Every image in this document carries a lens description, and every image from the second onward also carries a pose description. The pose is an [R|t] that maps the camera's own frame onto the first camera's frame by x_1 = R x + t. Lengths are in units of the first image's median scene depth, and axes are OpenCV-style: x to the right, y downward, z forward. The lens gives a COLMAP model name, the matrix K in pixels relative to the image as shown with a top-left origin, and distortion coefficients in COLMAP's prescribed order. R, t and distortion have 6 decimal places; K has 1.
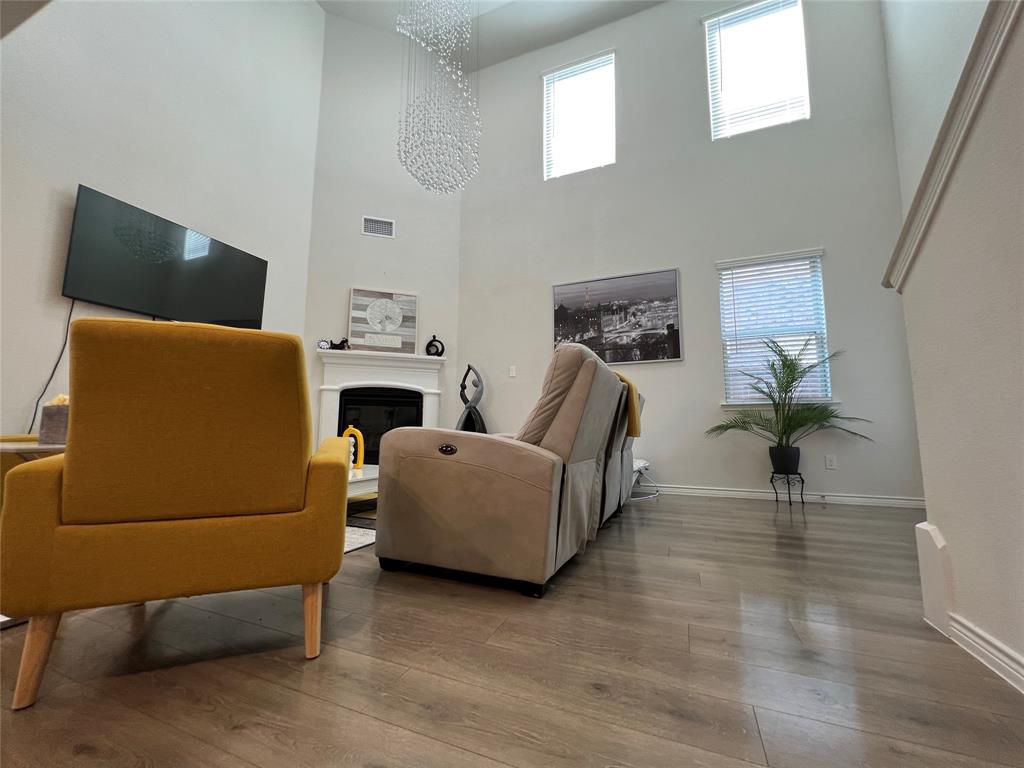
lens RADIAL K [[410.6, 0, 508.8], [0, 410.6, 383.5], [0, 0, 1]] dist [0.000711, 0.000649]
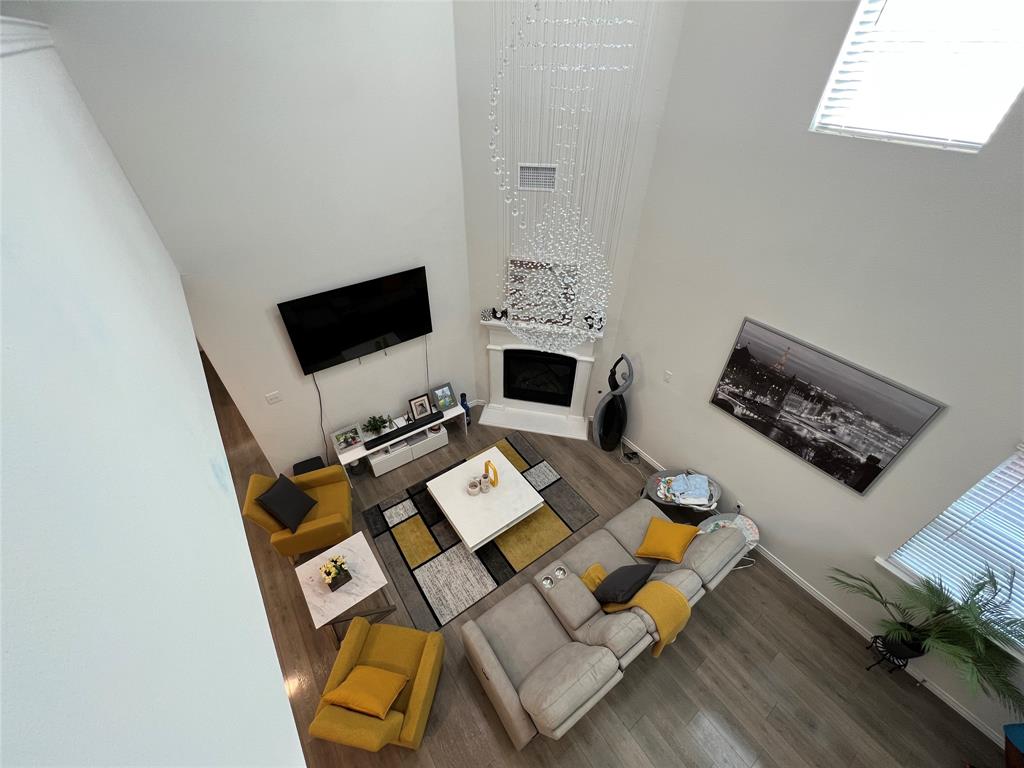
lens RADIAL K [[410.6, 0, 510.4], [0, 410.6, 383.2], [0, 0, 1]] dist [0.000711, 0.000649]
pose [[0.853339, 0.333966, -0.400348, 0.087266], [0.058646, 0.701536, 0.710217, -0.741393], [0.518047, -0.629535, 0.579062, 0.316572]]
